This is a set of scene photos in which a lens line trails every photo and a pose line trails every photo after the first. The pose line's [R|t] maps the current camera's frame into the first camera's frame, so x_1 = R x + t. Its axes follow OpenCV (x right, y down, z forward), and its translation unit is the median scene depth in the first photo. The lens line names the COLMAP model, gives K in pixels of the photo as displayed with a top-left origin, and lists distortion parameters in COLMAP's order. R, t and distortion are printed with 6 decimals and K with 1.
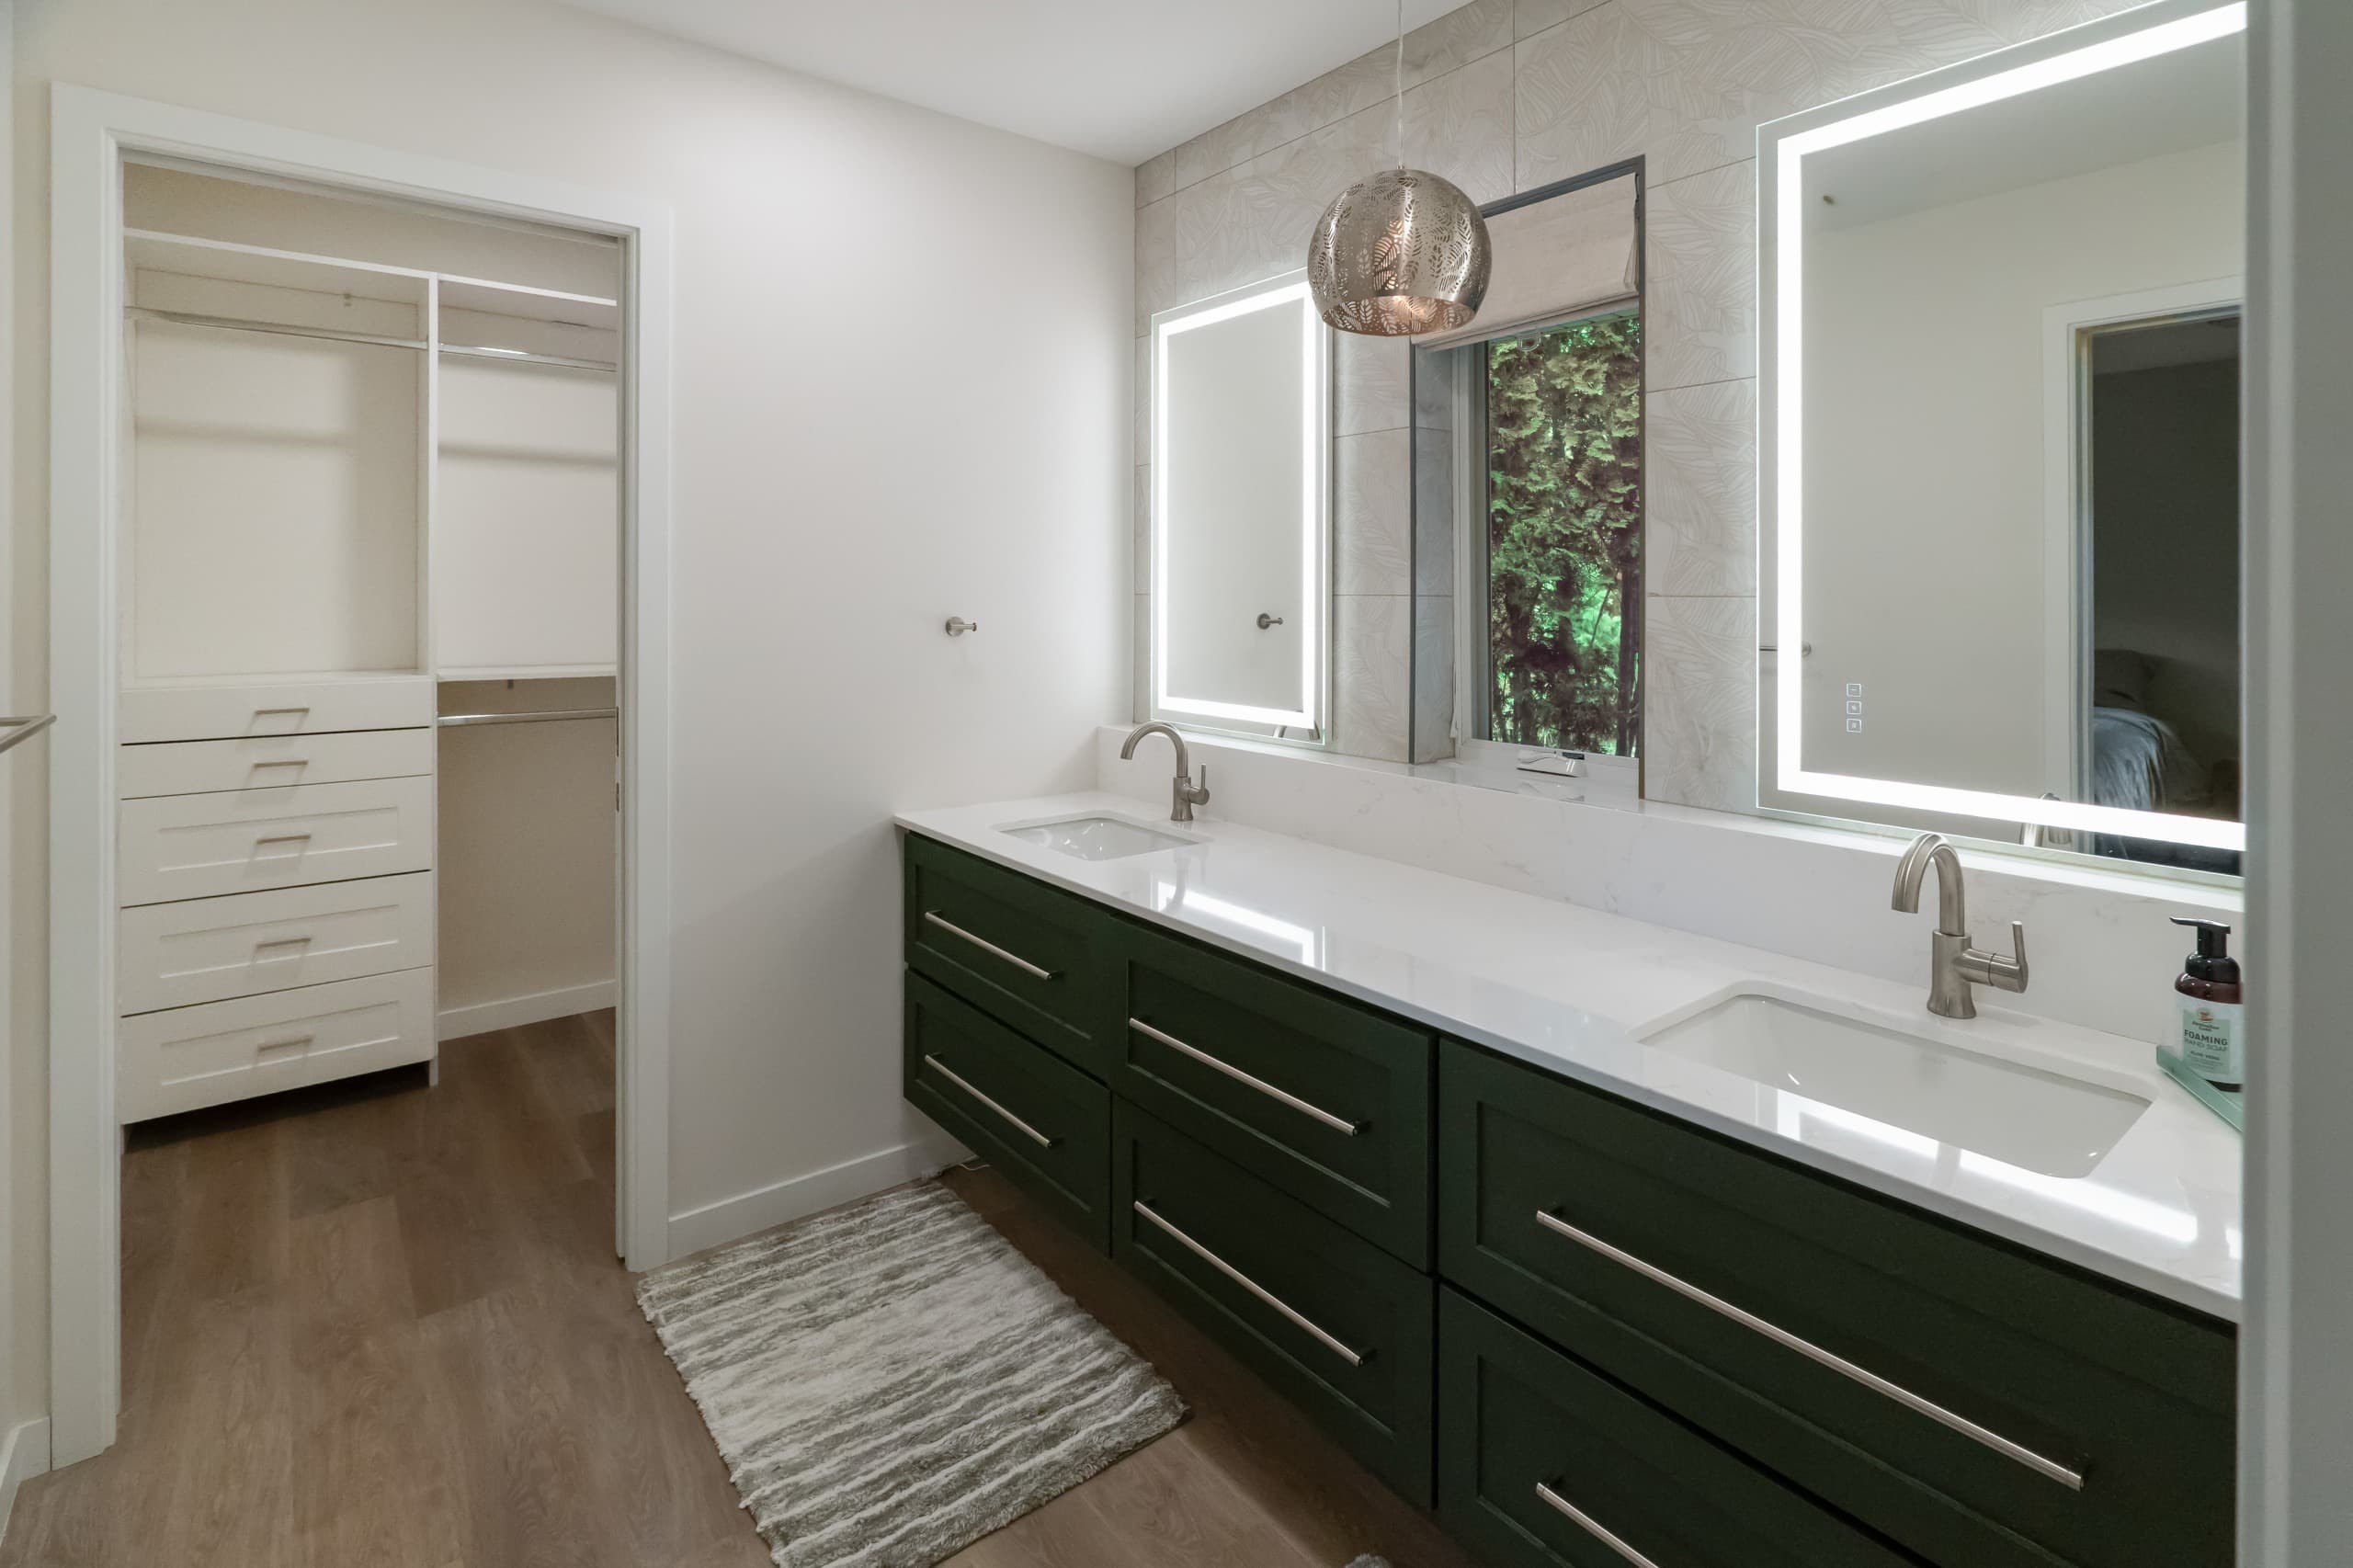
lens RADIAL K [[1140.8, 0, 1206.5], [0, 1140.8, 617.9], [0, 0, 1]] dist [-0.002126, -0.000026]
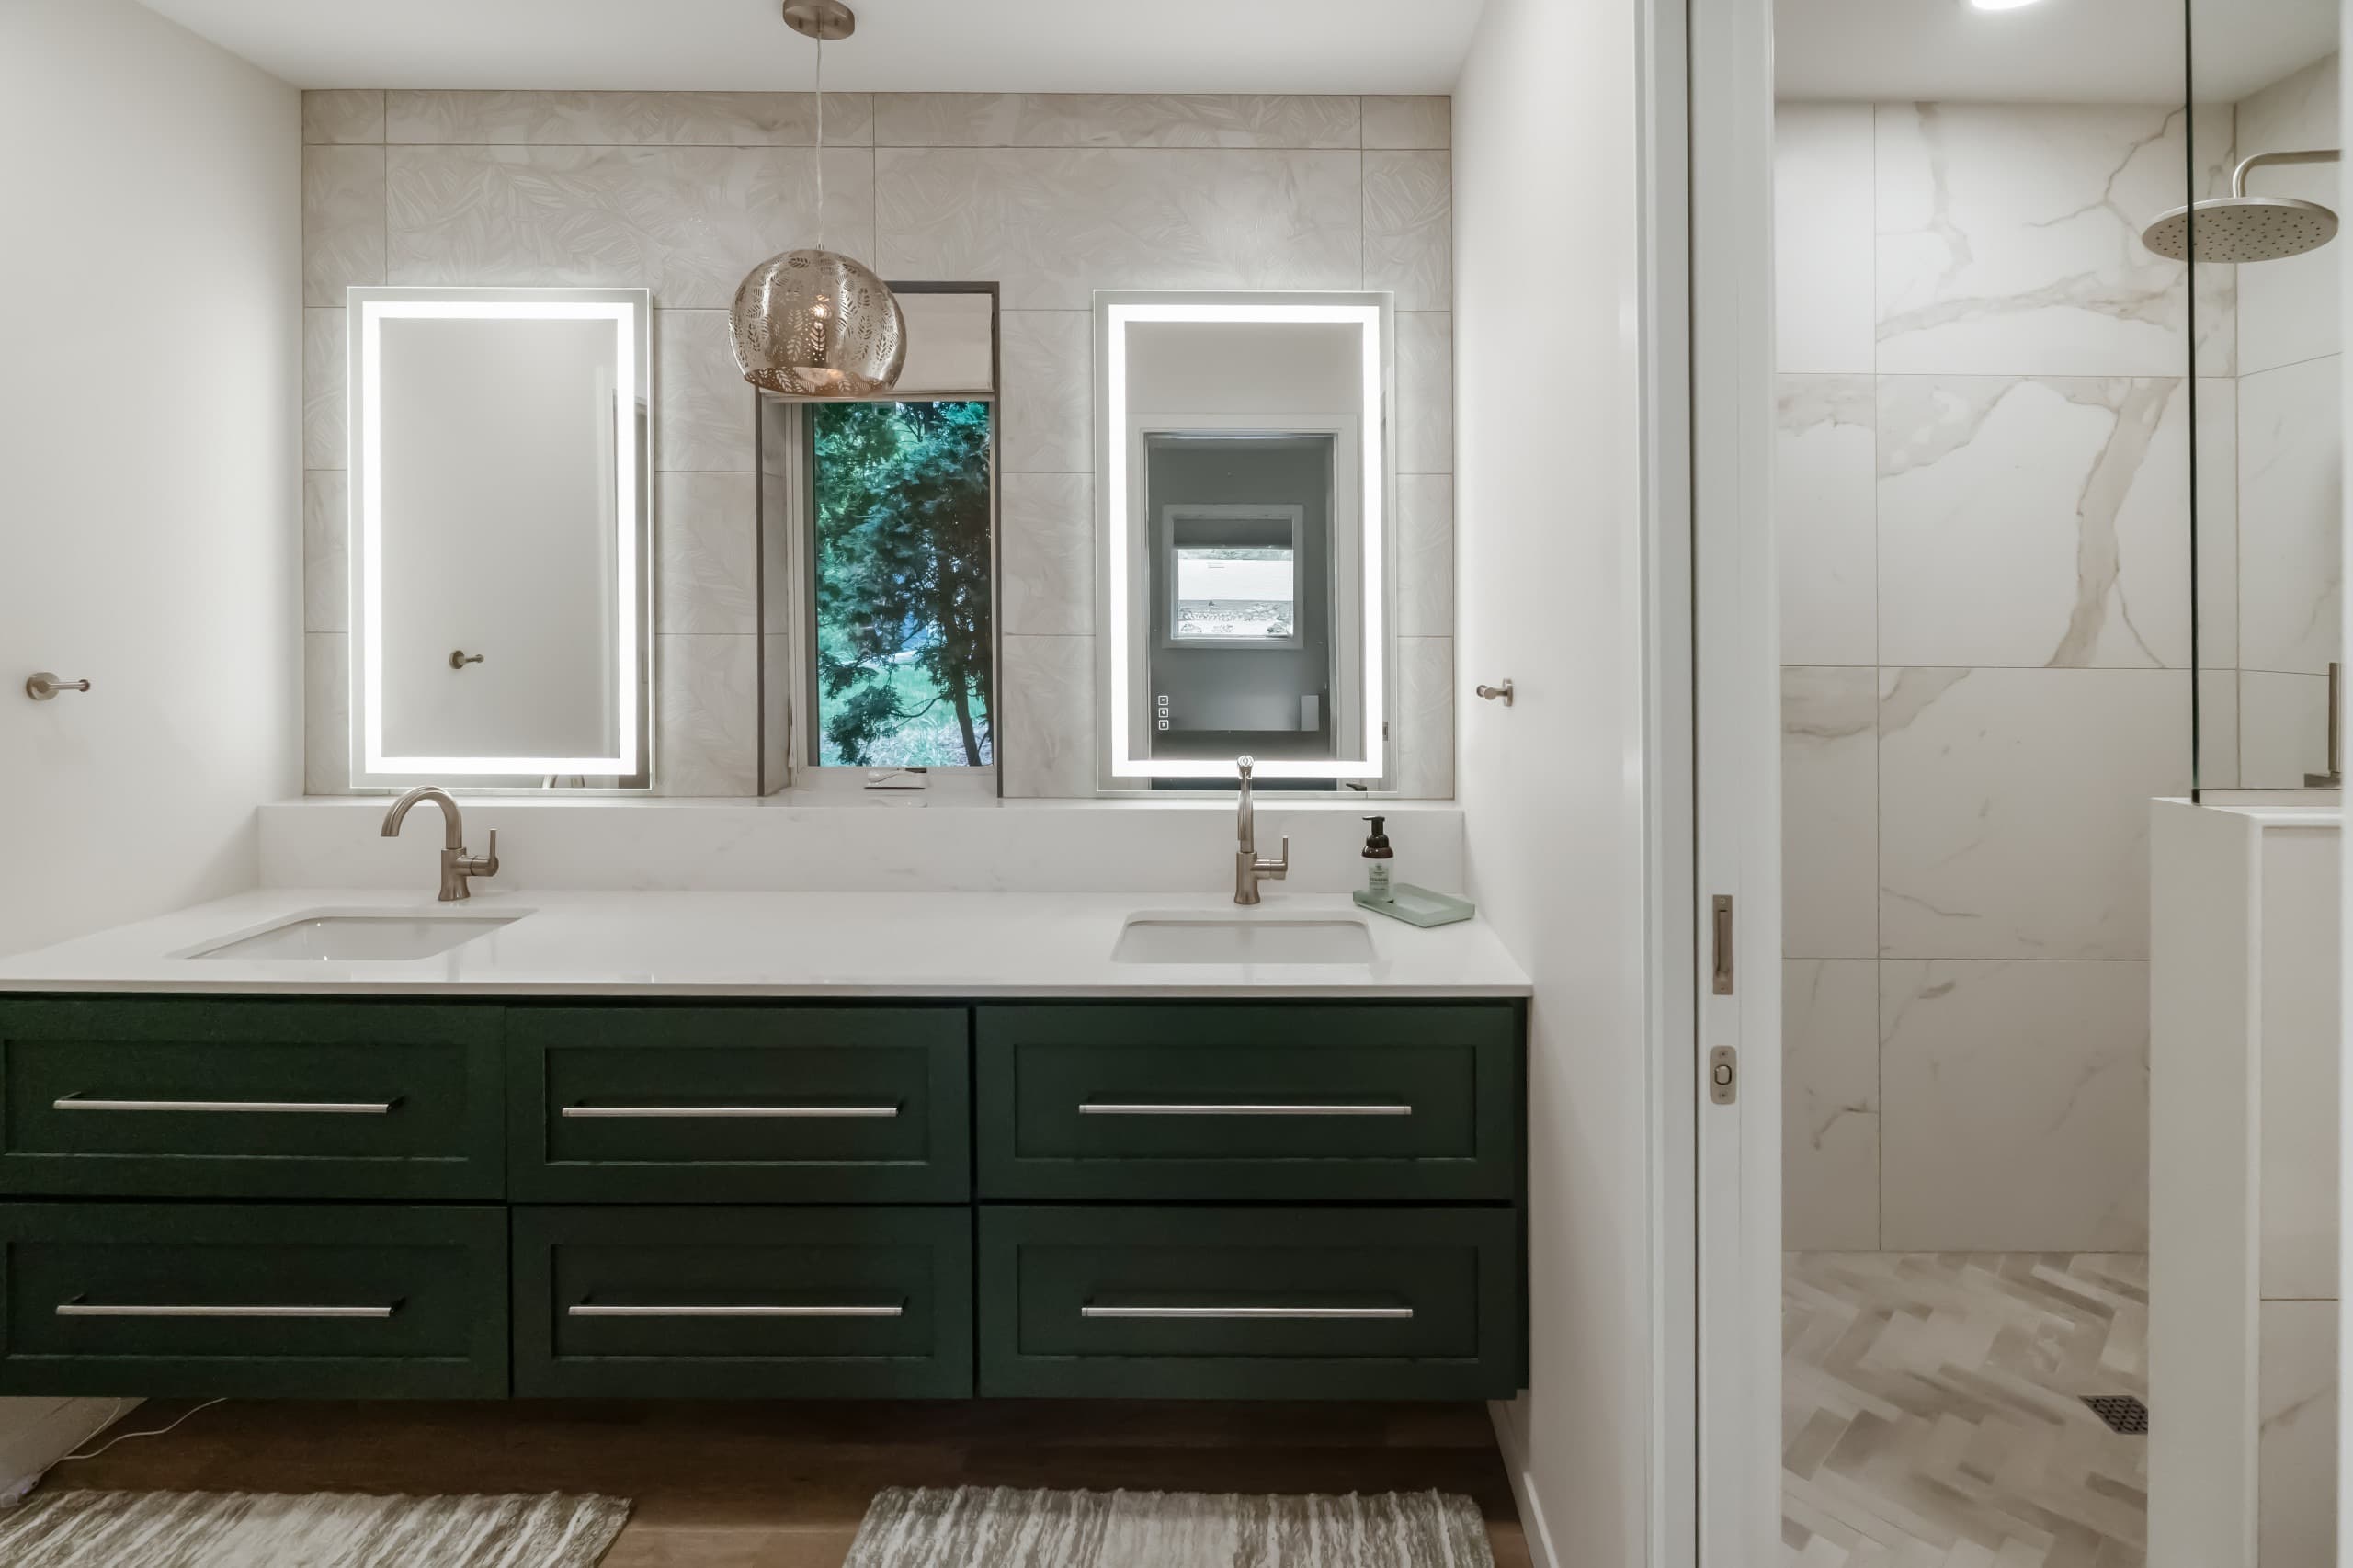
lens RADIAL K [[1226.4, 0, 1177.6], [0, 1226.4, 629.9], [0, 0, 1]] dist [-0.000625, -0.000292]
pose [[0.633494, -0.015875, 0.773584, -0.440798], [0.014015, 0.999861, 0.009042, -0.028441], [-0.773620, 0.005114, 0.633629, -0.000691]]
